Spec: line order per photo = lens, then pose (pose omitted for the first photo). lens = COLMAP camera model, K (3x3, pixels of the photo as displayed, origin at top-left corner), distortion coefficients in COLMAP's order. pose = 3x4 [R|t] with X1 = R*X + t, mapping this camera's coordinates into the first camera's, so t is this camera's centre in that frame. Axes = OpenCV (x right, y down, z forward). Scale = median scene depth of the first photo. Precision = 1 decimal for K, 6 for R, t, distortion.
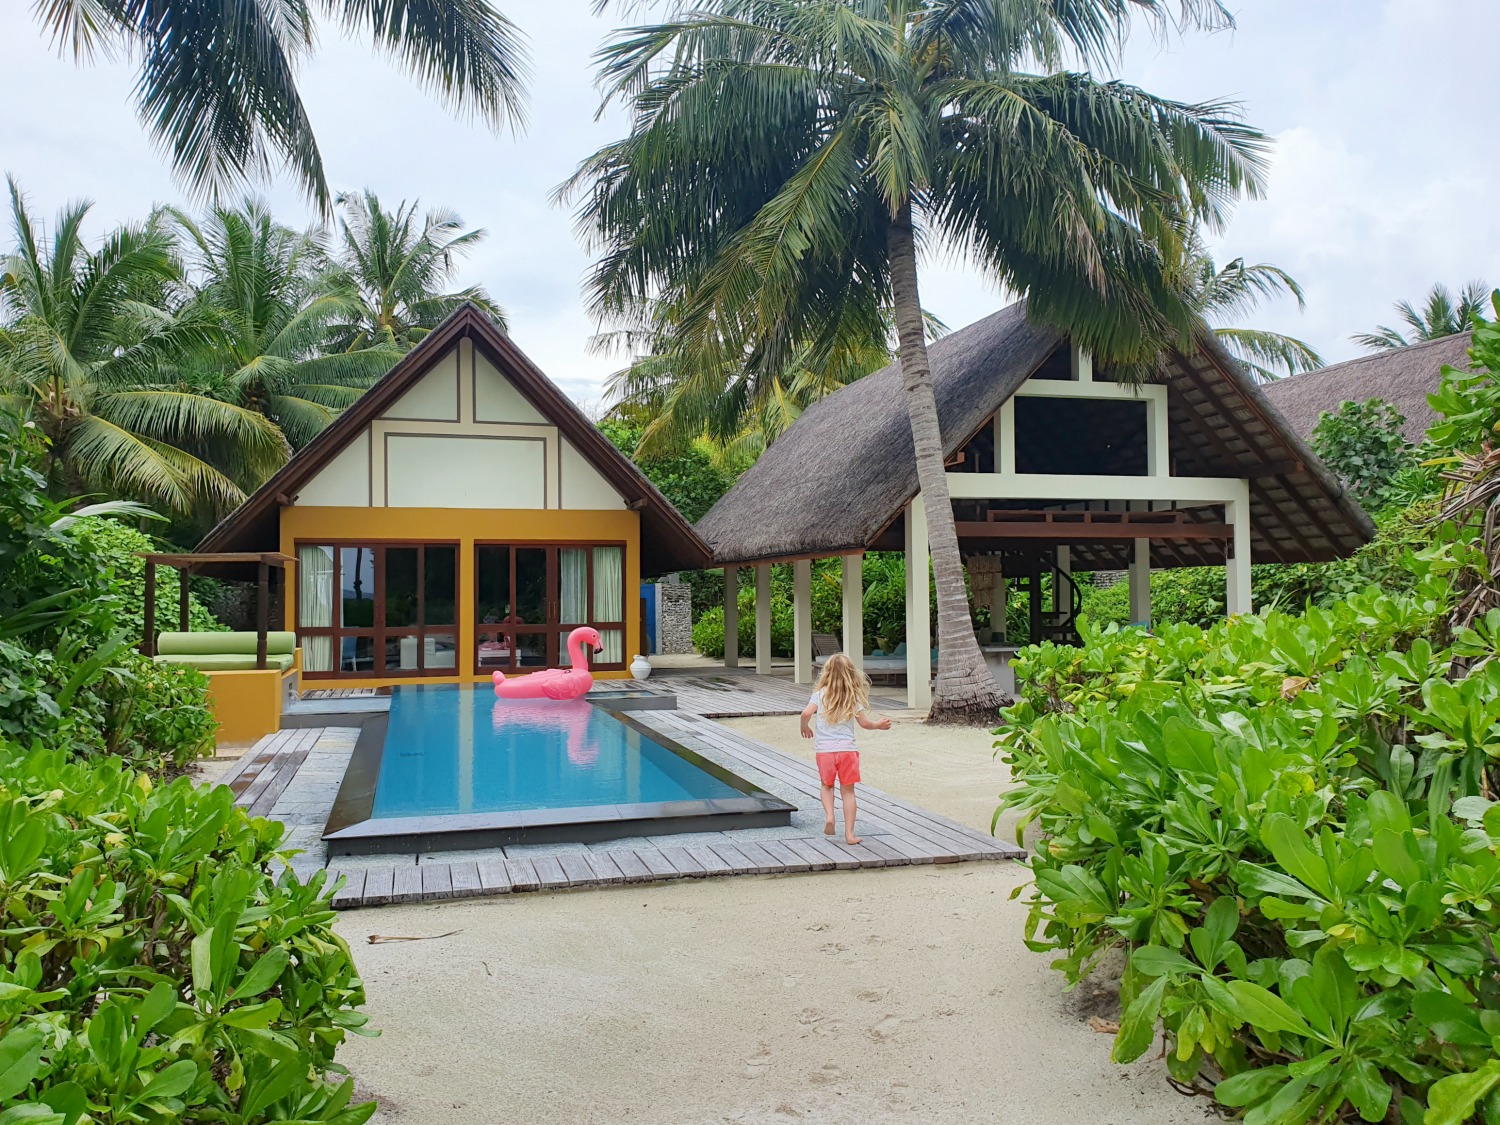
lens RADIAL K [[1174.9, 0, 750.0], [0, 1174.9, 562.5], [0, 0, 1]] dist [-0.028976, 0.089797]
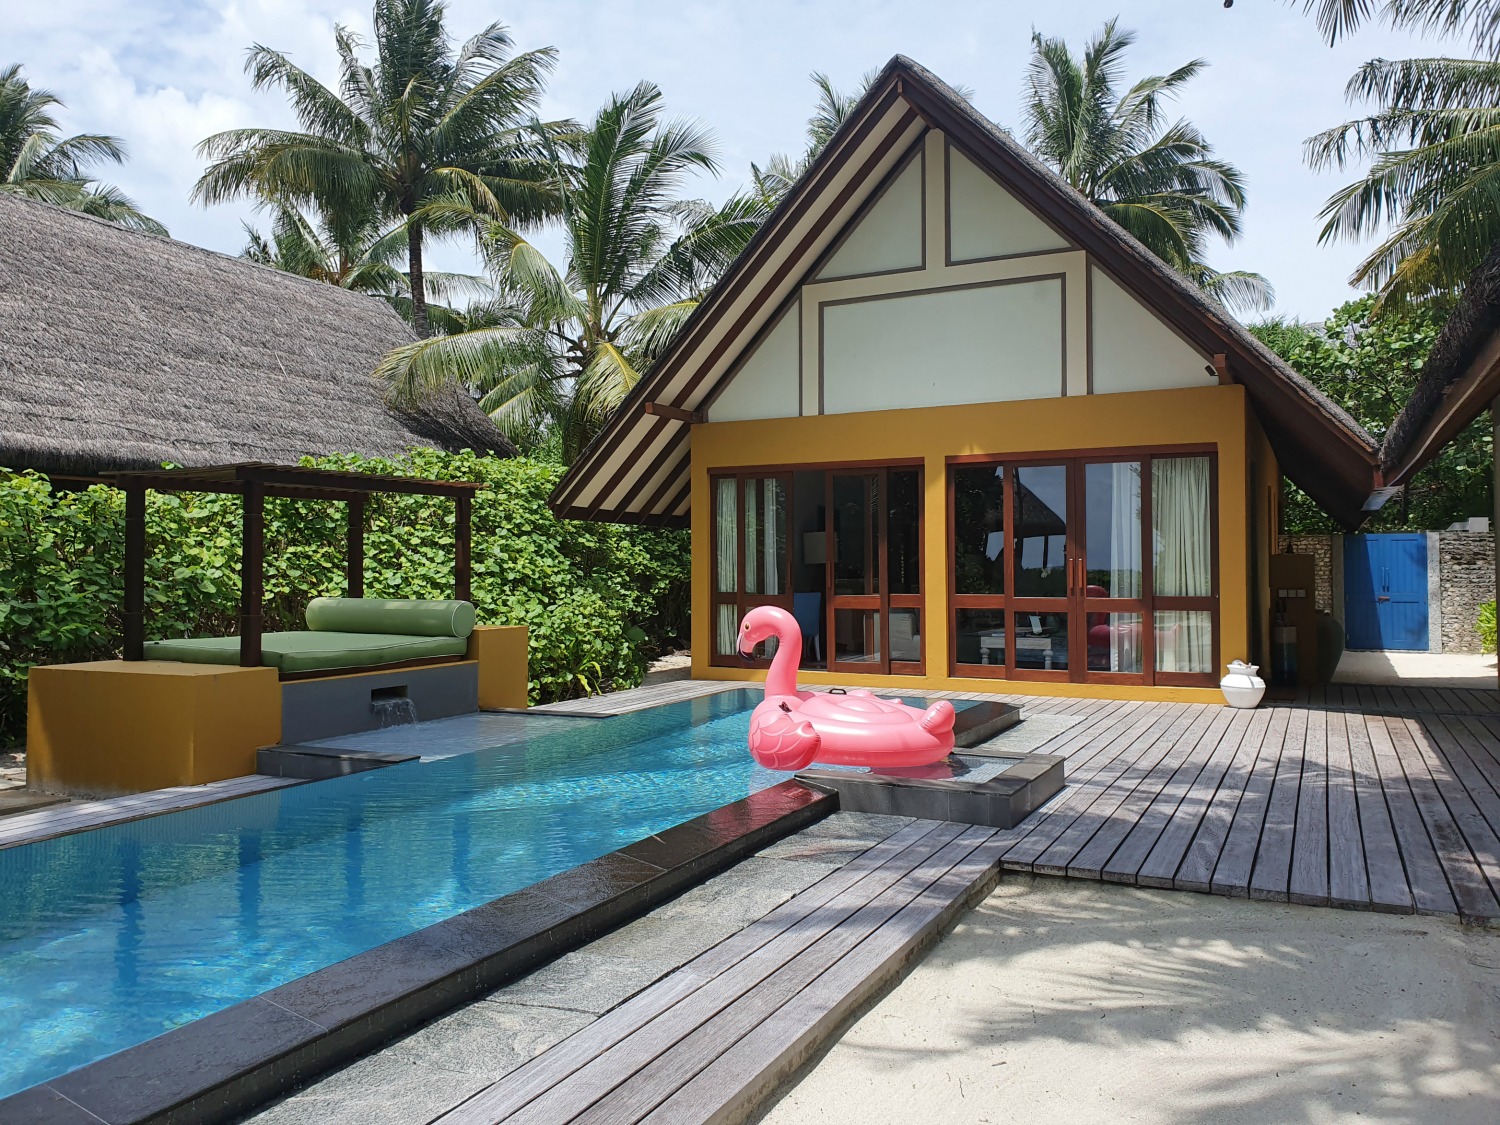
lens RADIAL K [[1174.9, 0, 750.0], [0, 1174.9, 562.5], [0, 0, 1]] dist [-0.028976, 0.089797]
pose [[0.742862, -0.010185, -0.669367, 0.094484], [0.019630, 0.999786, 0.006572, 0.028924], [0.669157, -0.018022, 0.742903, 0.476008]]
